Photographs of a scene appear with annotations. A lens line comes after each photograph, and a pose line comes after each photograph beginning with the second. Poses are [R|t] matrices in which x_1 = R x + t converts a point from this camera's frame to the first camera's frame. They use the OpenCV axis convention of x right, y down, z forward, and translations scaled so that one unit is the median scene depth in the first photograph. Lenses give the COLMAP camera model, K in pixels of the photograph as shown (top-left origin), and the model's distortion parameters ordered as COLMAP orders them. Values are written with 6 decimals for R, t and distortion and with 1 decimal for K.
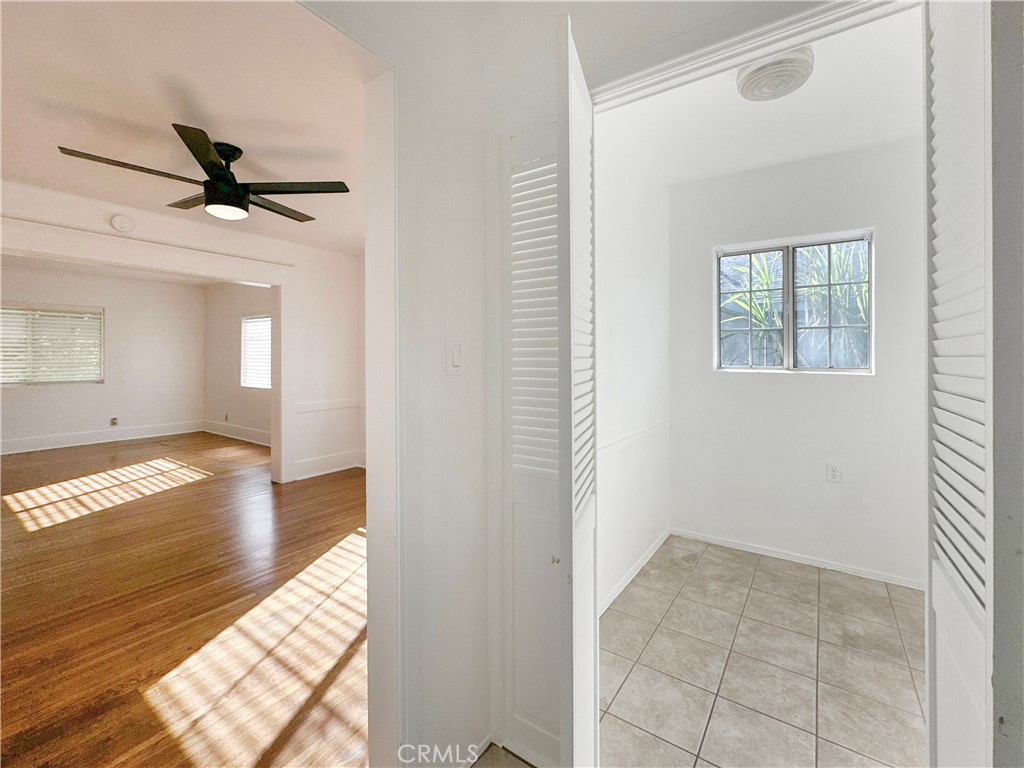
lens RADIAL K [[431.1, 0, 513.1], [0, 431.1, 374.0], [0, 0, 1]] dist [0.000383, 0.000415]
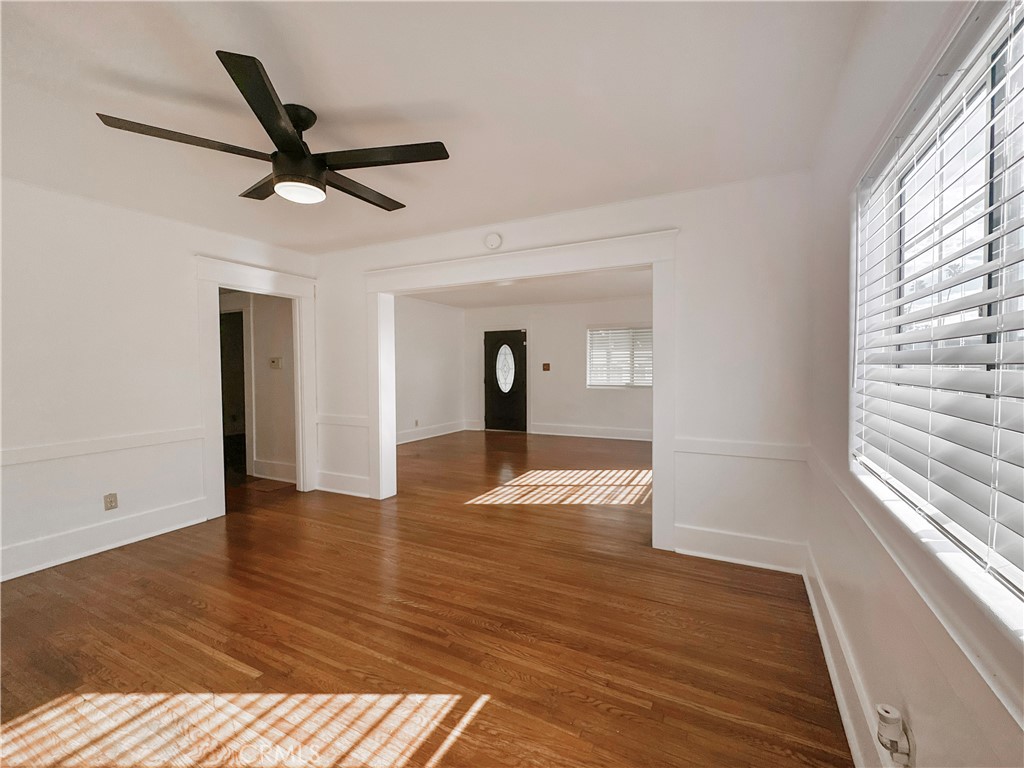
lens RADIAL K [[431.1, 0, 515.9], [0, 431.1, 378.8], [0, 0, 1]] dist [0.000383, 0.000415]
pose [[0.130436, 0.032733, -0.990916, 0.208847], [-0.024934, 0.999247, 0.029726, -0.060529], [0.991143, 0.020830, 0.131154, 1.276246]]
